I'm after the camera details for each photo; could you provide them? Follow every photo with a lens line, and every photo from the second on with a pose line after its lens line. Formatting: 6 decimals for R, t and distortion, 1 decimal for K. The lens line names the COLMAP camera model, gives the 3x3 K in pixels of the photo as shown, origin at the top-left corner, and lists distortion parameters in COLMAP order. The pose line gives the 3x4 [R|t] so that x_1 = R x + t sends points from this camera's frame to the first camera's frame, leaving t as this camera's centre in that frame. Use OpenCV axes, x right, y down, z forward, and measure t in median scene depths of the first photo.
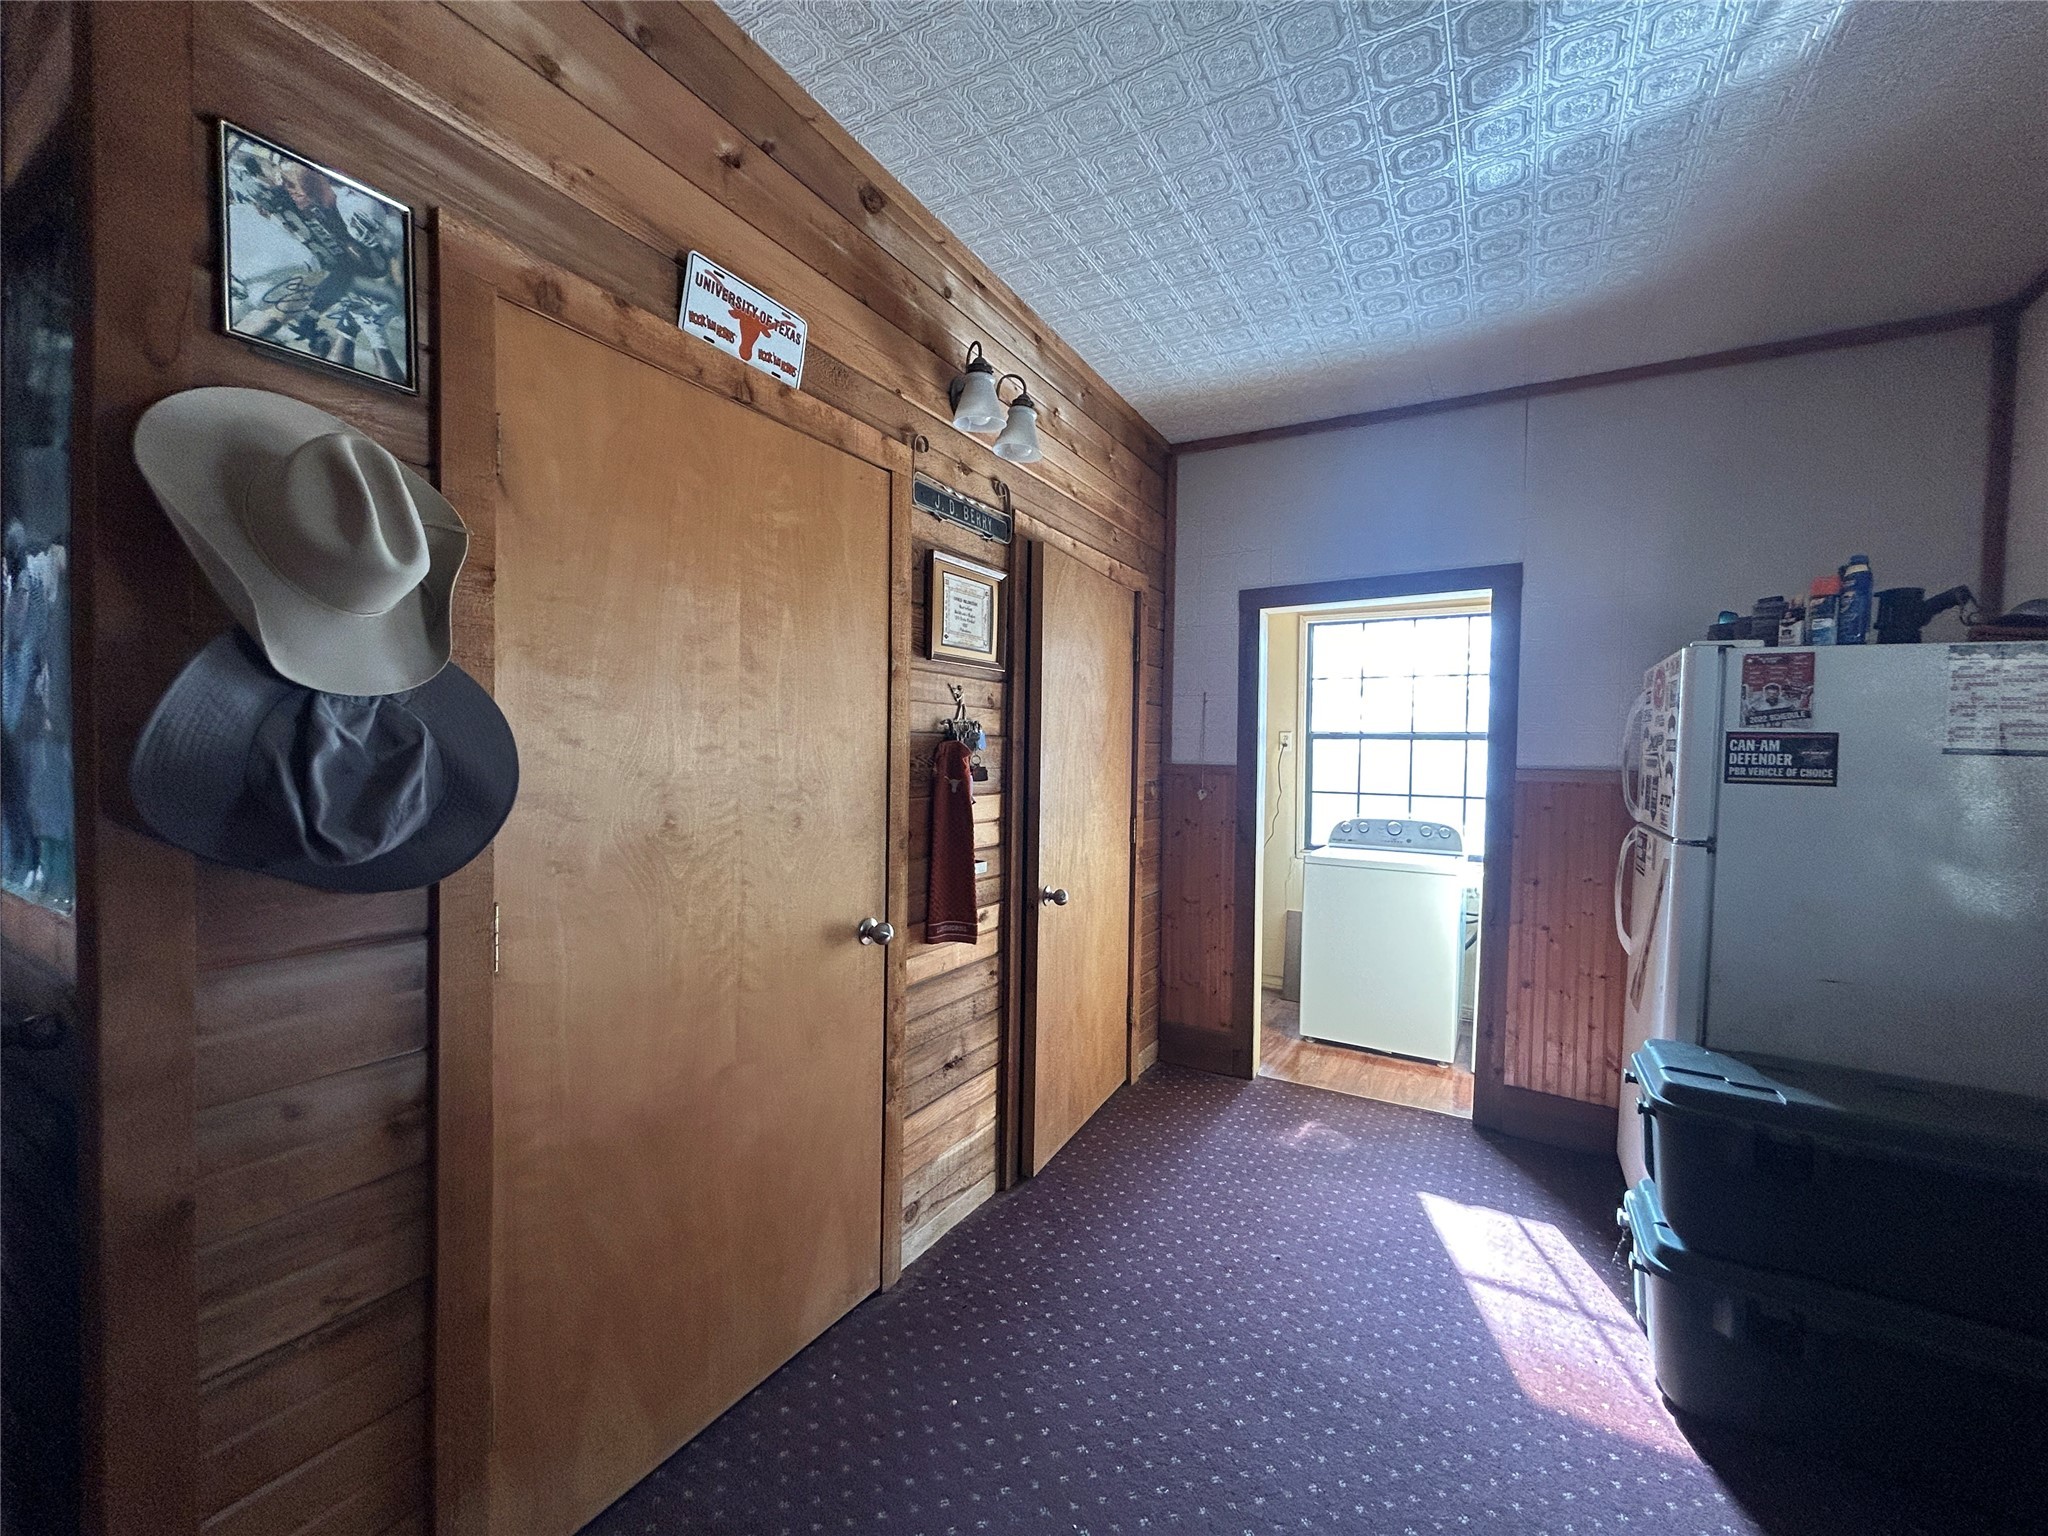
lens RADIAL K [[826.8, 0, 1023.2], [0, 826.8, 776.2], [0, 0, 1]] dist [0.000069, 0.001822]
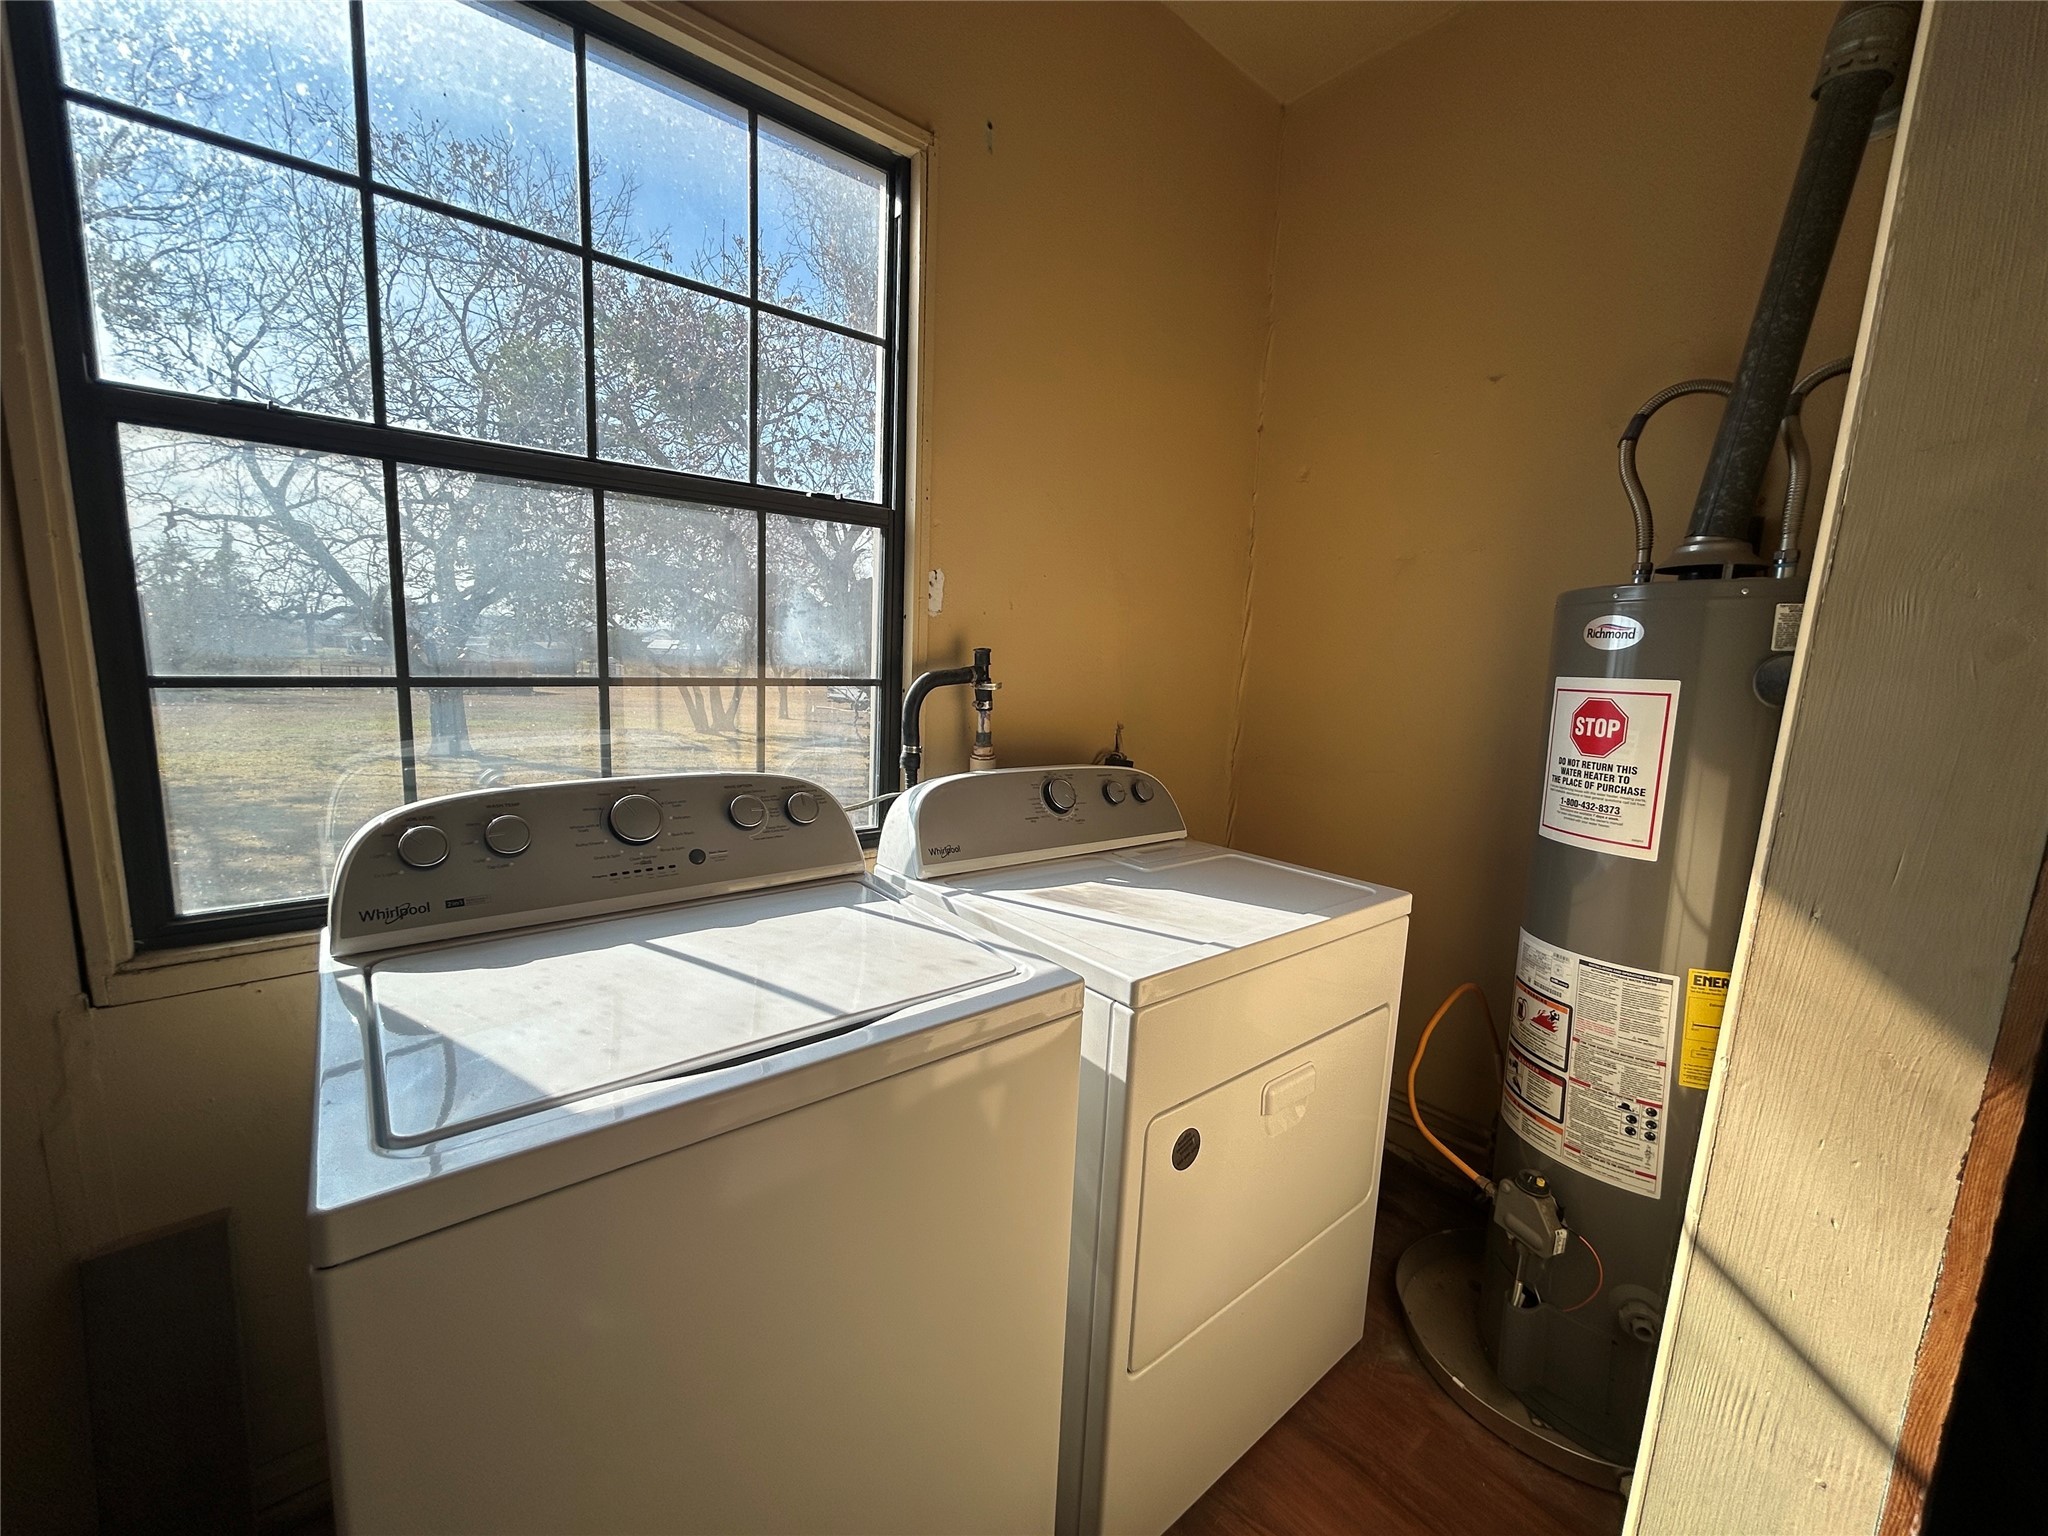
lens RADIAL K [[826.8, 0, 1023.2], [0, 826.8, 774.4], [0, 0, 1]] dist [0.000069, 0.001822]
pose [[0.335229, -0.143282, 0.931178, 0.225357], [-0.008157, 0.987889, 0.154945, 0.005595], [-0.942101, -0.059537, 0.330001, 0.723007]]
